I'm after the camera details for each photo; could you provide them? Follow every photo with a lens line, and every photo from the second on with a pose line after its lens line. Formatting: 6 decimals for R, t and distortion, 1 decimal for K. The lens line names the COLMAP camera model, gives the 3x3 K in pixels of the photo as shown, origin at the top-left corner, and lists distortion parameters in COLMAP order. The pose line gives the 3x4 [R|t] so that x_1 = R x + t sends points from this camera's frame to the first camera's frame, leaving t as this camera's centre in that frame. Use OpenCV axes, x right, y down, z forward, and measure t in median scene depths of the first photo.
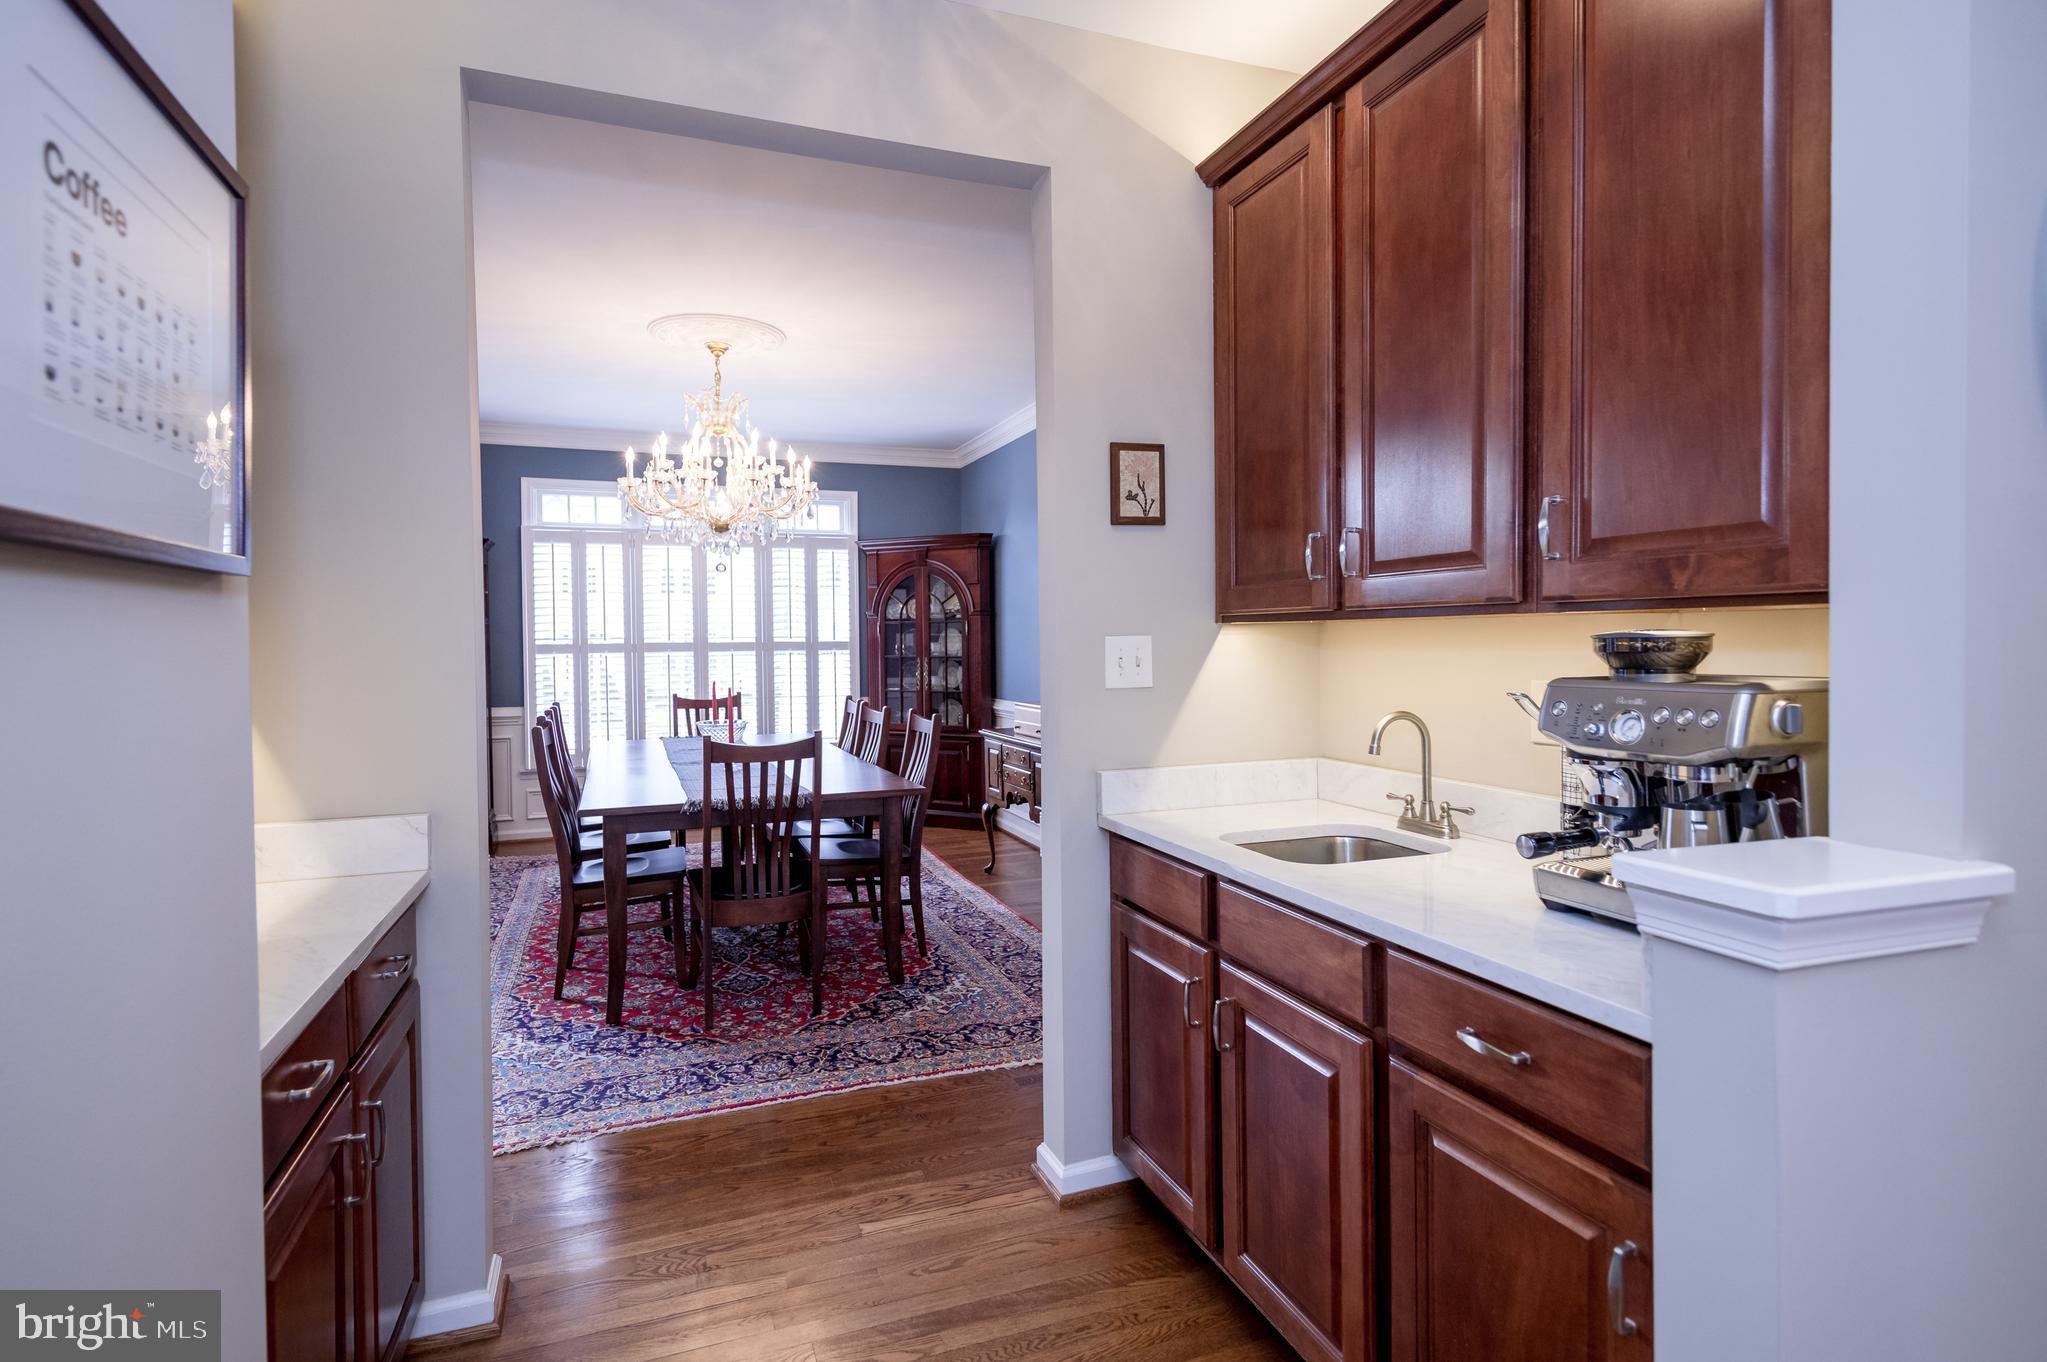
lens RADIAL K [[998.7, 0, 1010.6], [0, 998.7, 664.3], [0, 0, 1]] dist [0.000675, 0.000099]
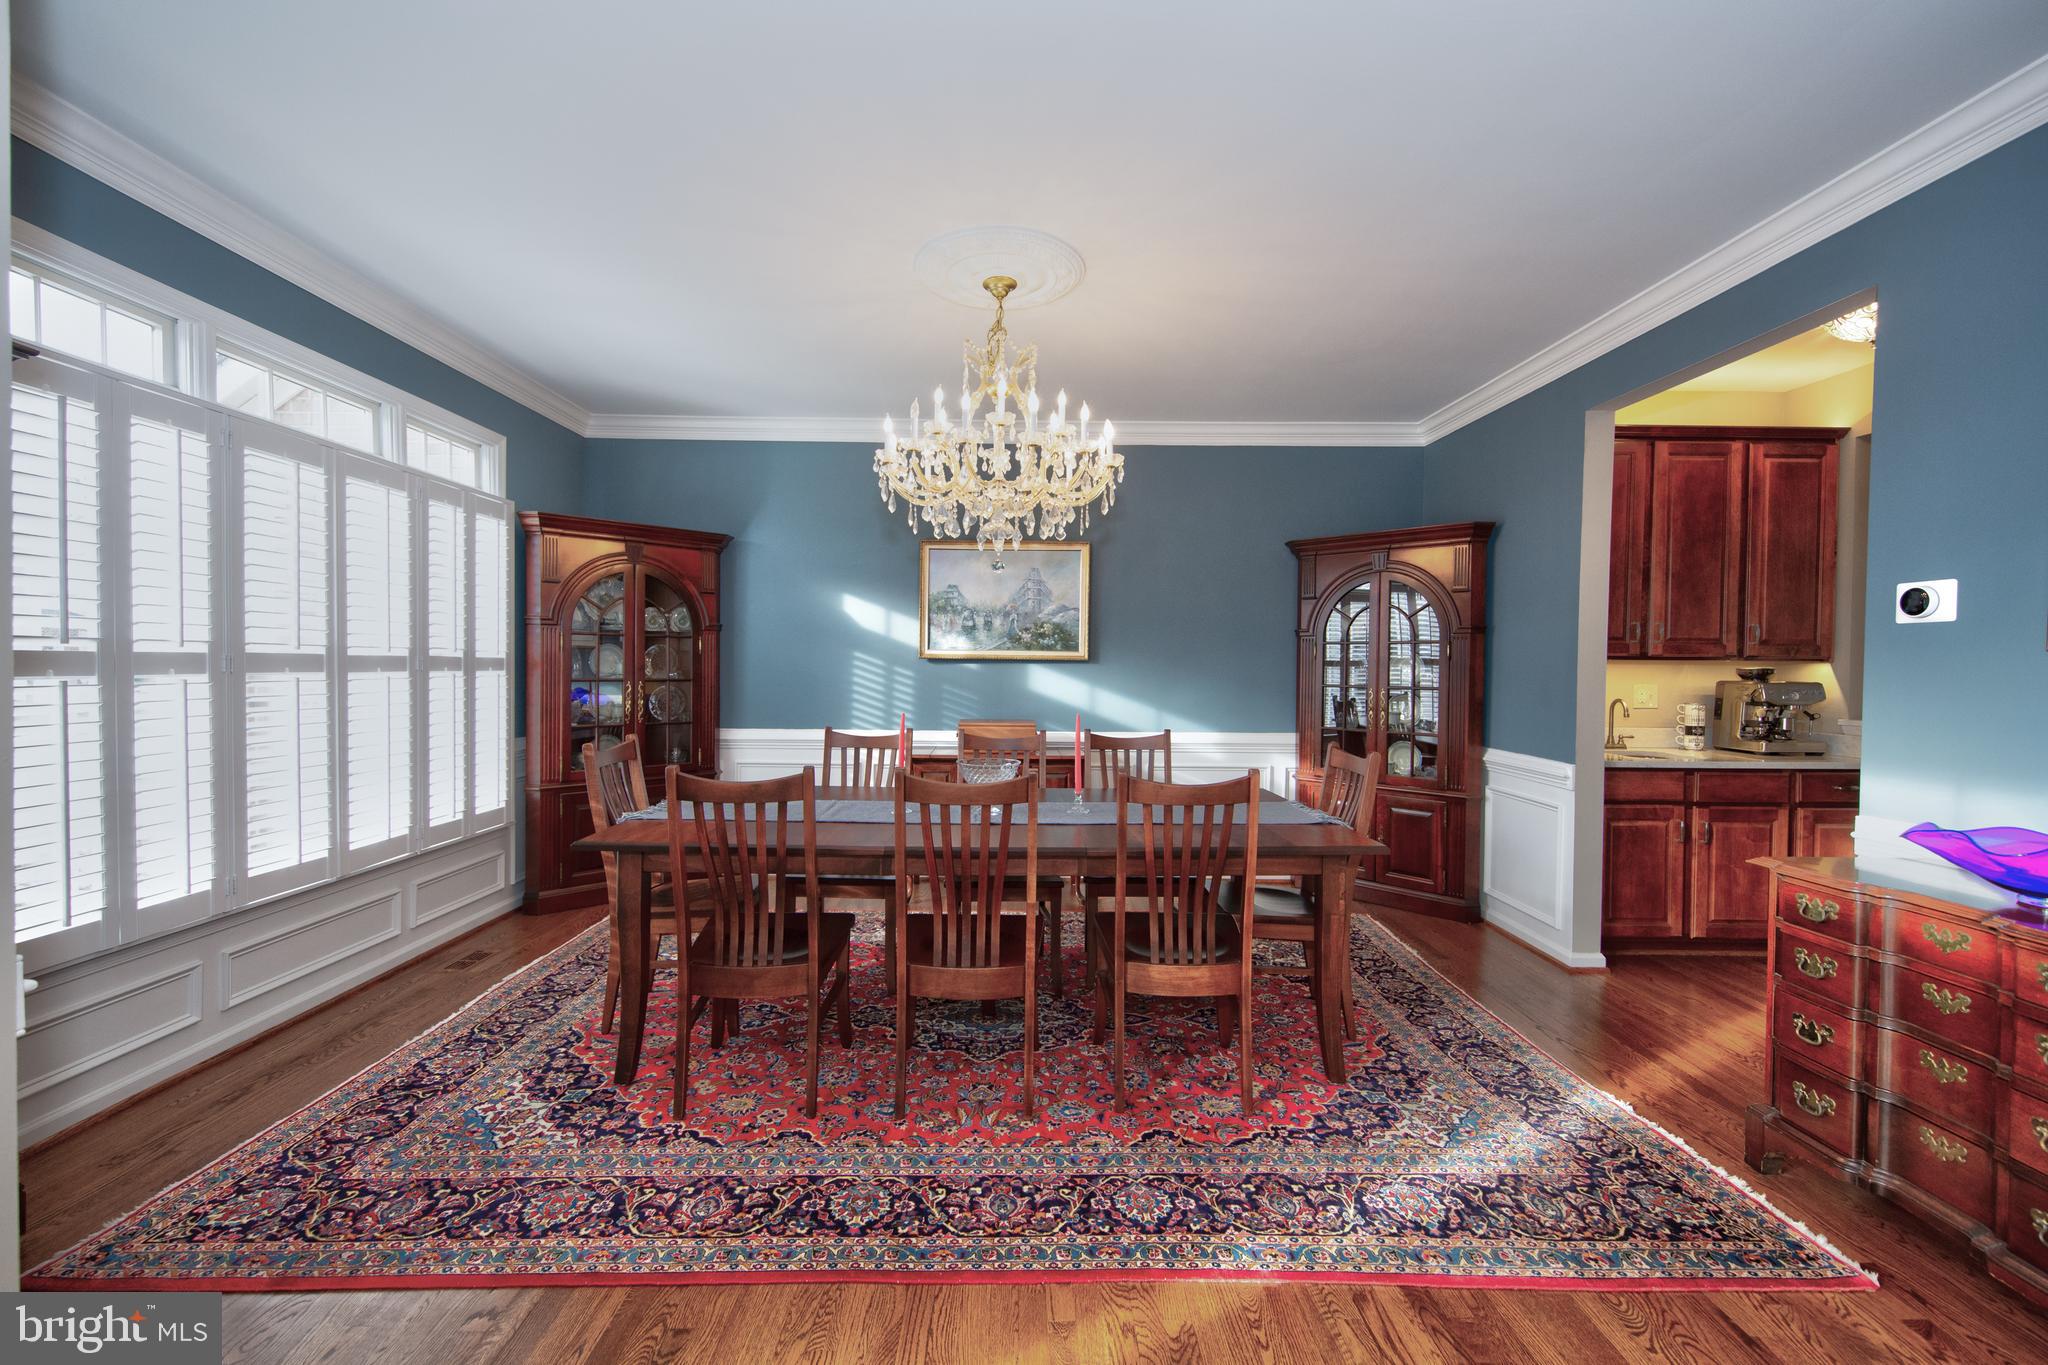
lens RADIAL K [[840.8, 0, 1024.0], [0, 840.8, 682.5], [0, 0, 1]] dist [0.020692, -0.010435]
pose [[0.340324, -0.007329, 0.940280, -1.179306], [0.011157, 0.999931, 0.003756, -0.009004], [-0.940242, 0.009212, 0.340382, 0.972814]]
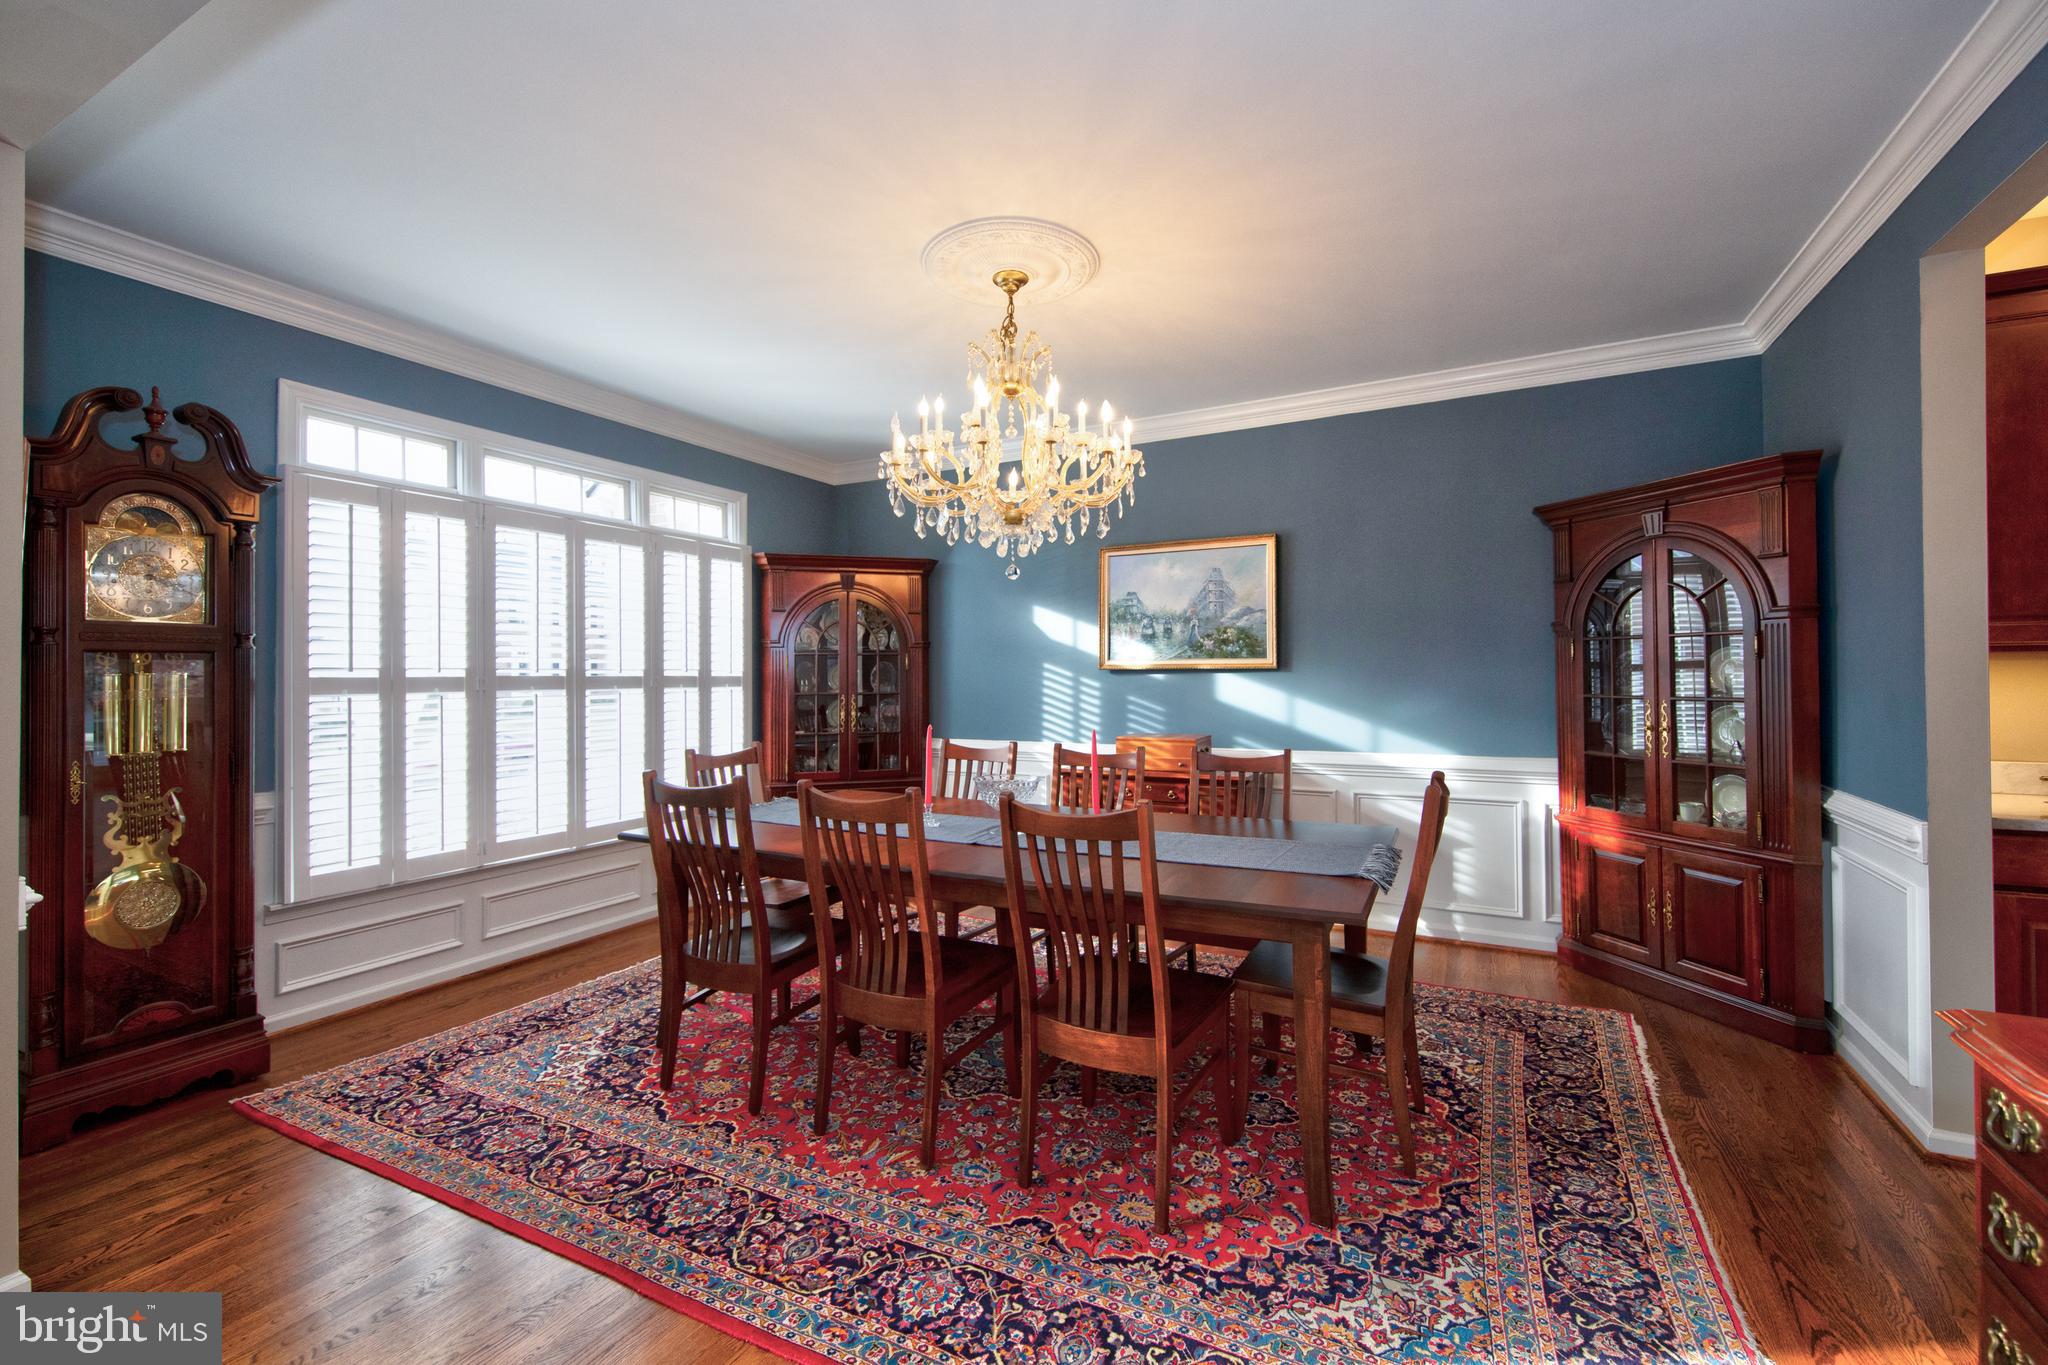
lens RADIAL K [[844.5, 0, 1046.4], [0, 844.5, 669.6], [0, 0, 1]] dist [0.021674, -0.012171]
pose [[0.734490, 0.008974, 0.678560, -0.908799], [0.017264, 0.999342, -0.031904, -0.003719], [-0.678399, 0.035148, 0.733852, 0.667859]]
